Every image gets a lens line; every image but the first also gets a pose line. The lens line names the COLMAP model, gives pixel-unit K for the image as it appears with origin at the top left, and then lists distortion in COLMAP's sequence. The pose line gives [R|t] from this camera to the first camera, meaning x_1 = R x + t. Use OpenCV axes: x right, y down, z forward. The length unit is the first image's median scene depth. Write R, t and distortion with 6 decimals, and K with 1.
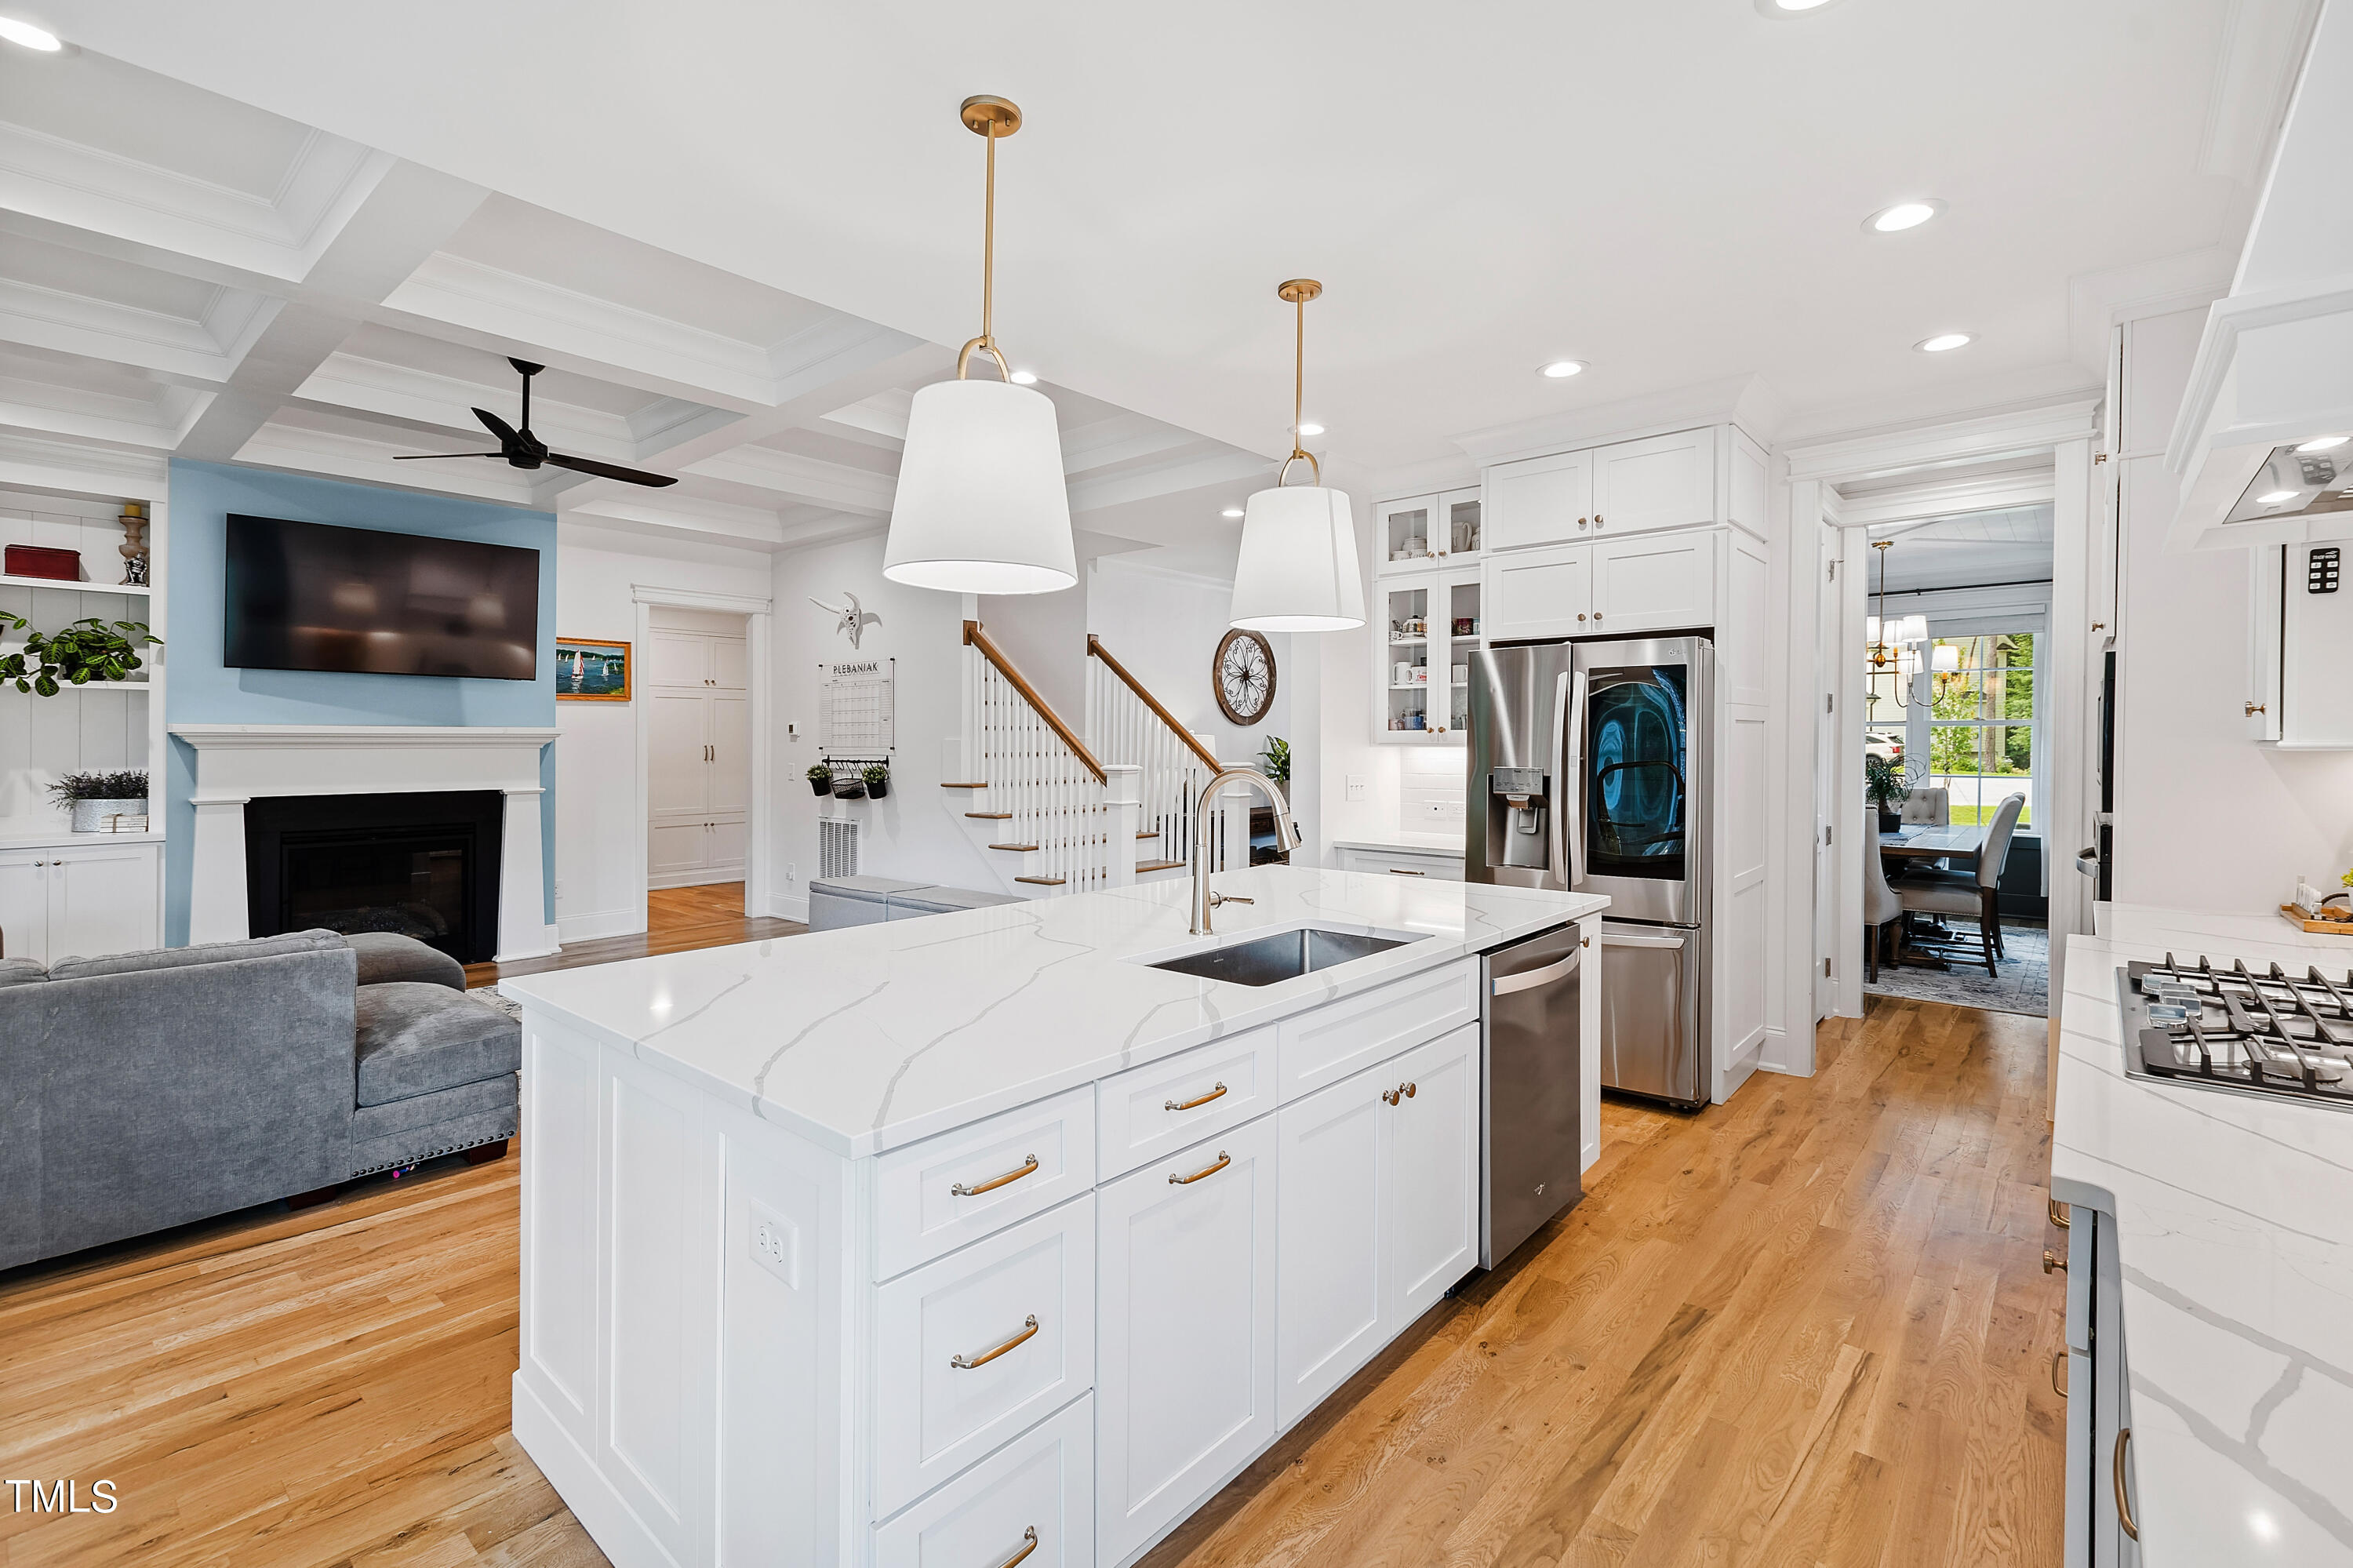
lens RADIAL K [[1037.4, 0, 1212.8], [0, 1037.4, 745.7], [0, 0, 1]] dist [-0.003346, -0.000261]
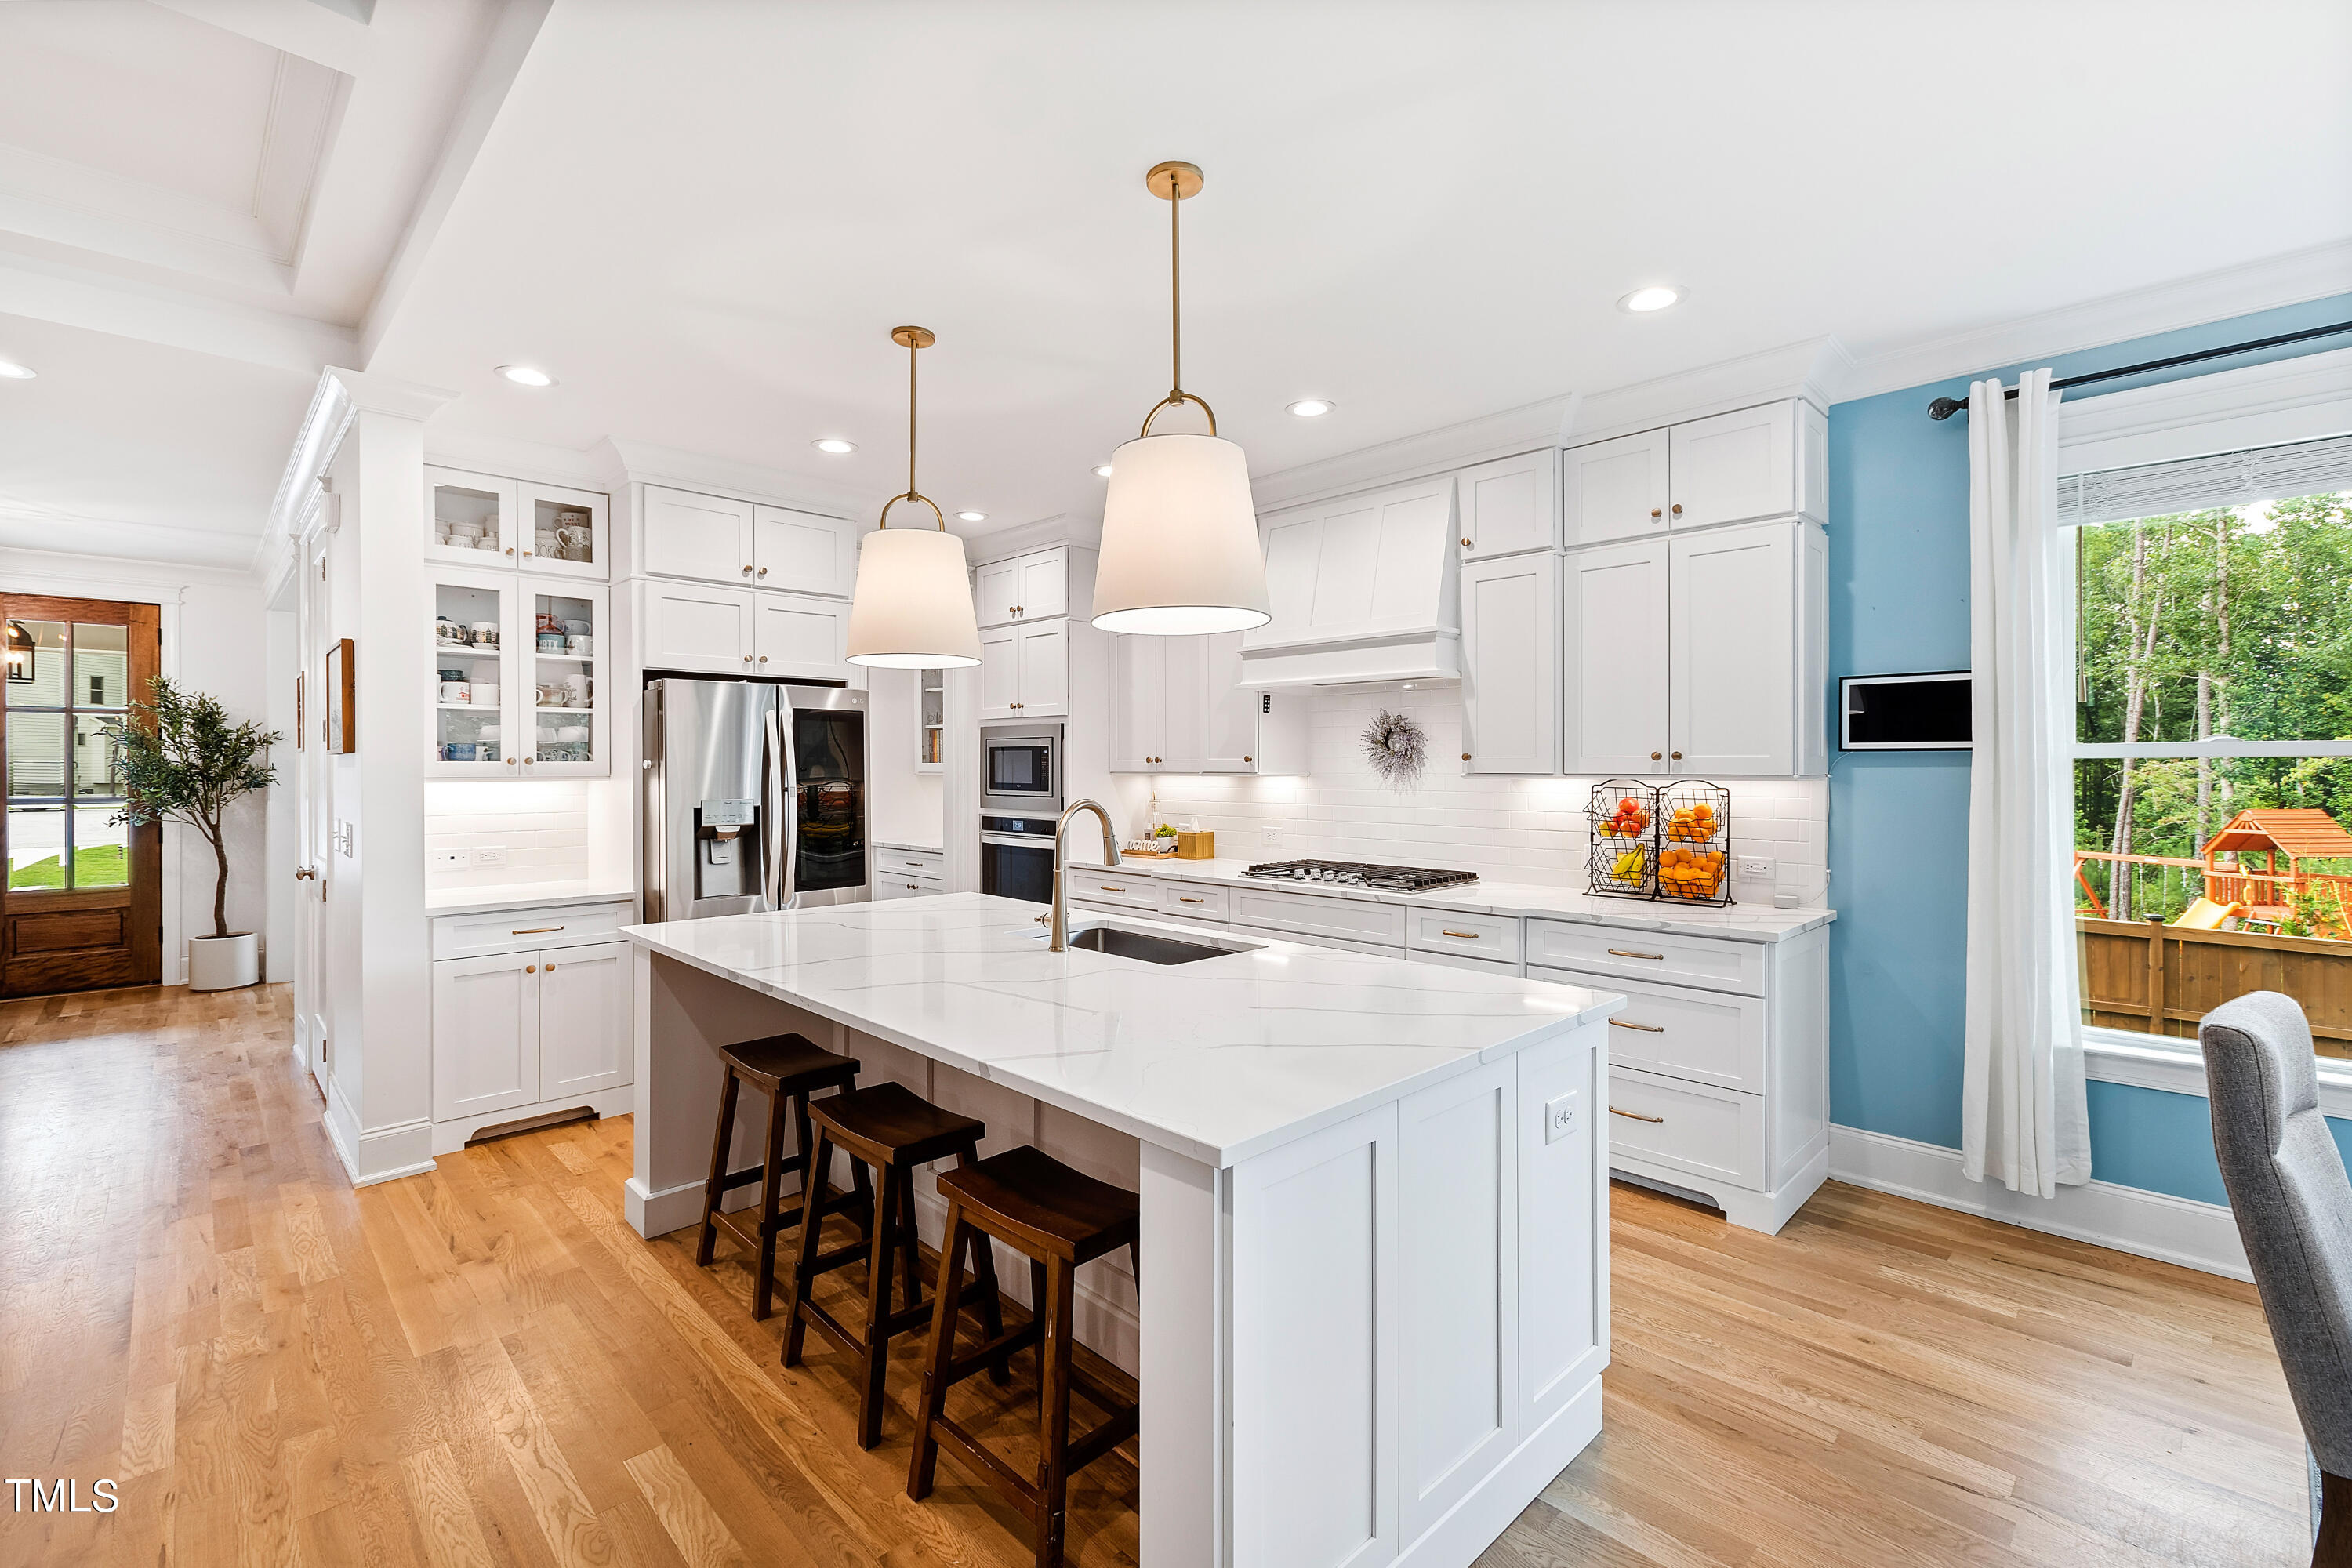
lens RADIAL K [[1026.7, 0, 1157.6], [0, 1026.7, 761.4], [0, 0, 1]] dist [0.004057, -0.000134]
pose [[0.118869, 0.004099, 0.992901, -0.830228], [0.008147, 0.999954, -0.005104, -0.008911], [-0.992876, 0.008696, 0.118830, 0.600866]]
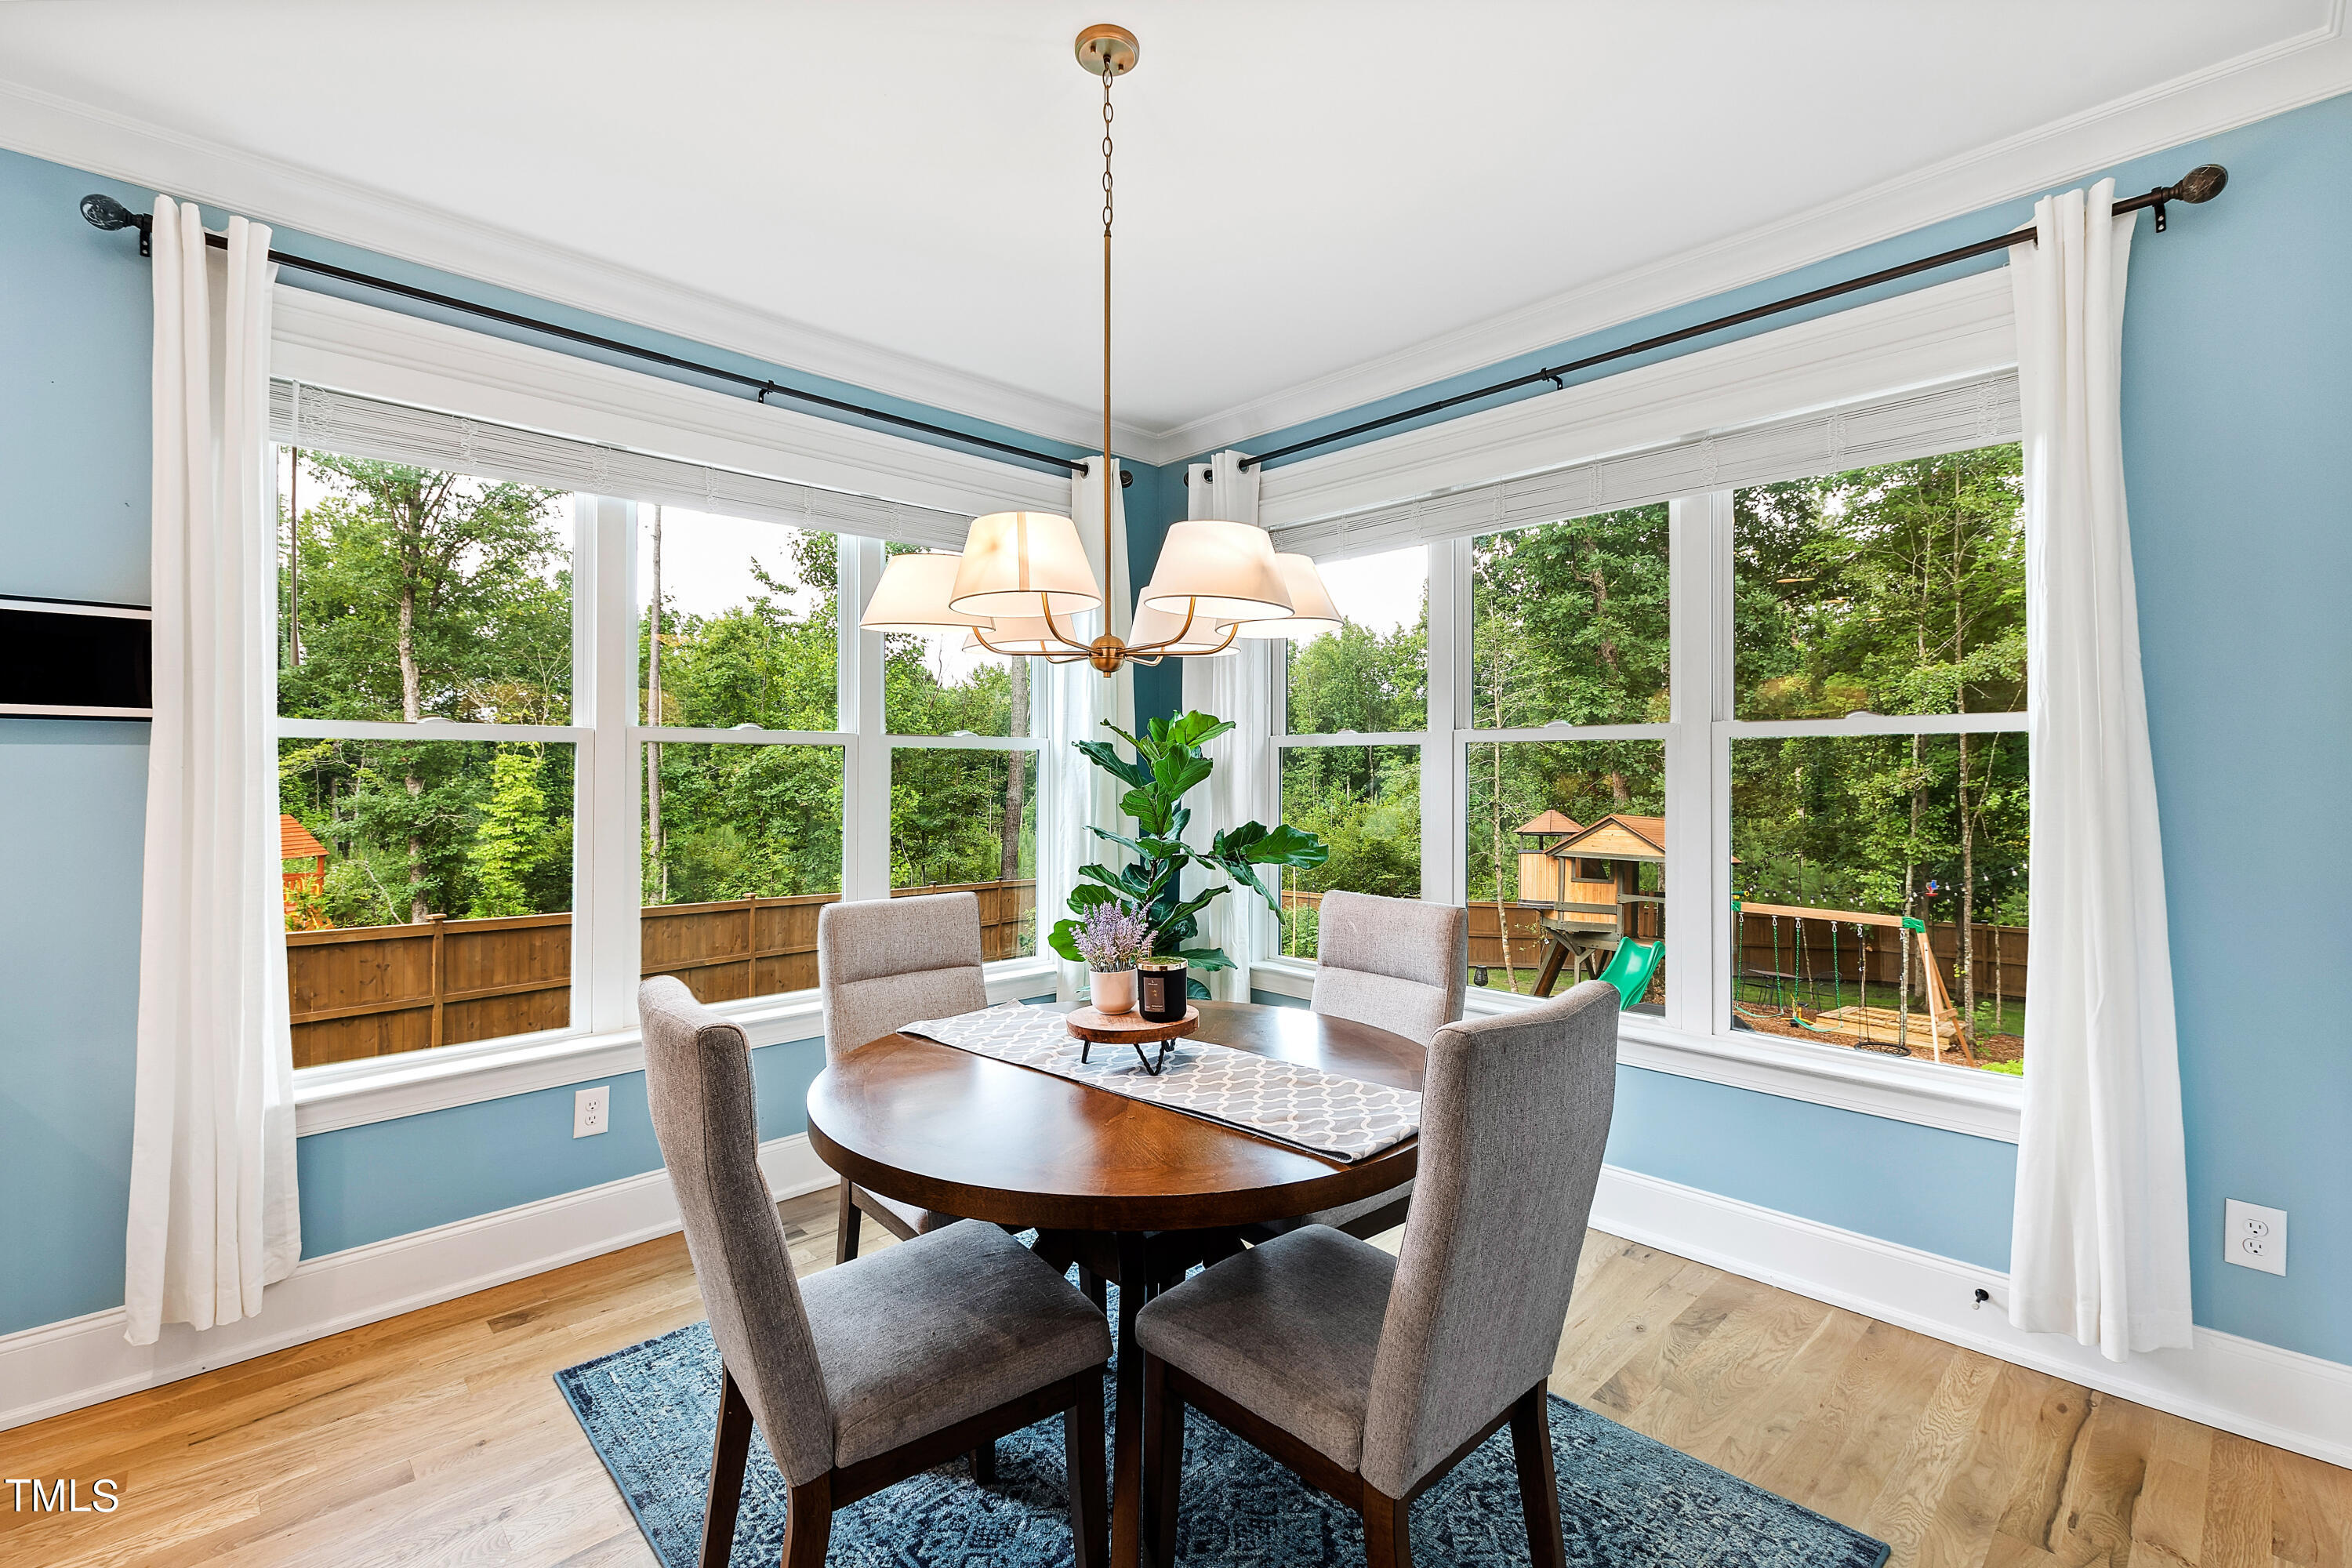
lens RADIAL K [[1026.7, 0, 1157.6], [0, 1026.7, 761.4], [0, 0, 1]] dist [0.004057, -0.000134]
pose [[-0.992061, 0.004969, 0.125657, -0.525760], [0.003960, 0.999958, -0.008278, 0.015849], [-0.125693, -0.007714, -0.992039, 0.544204]]
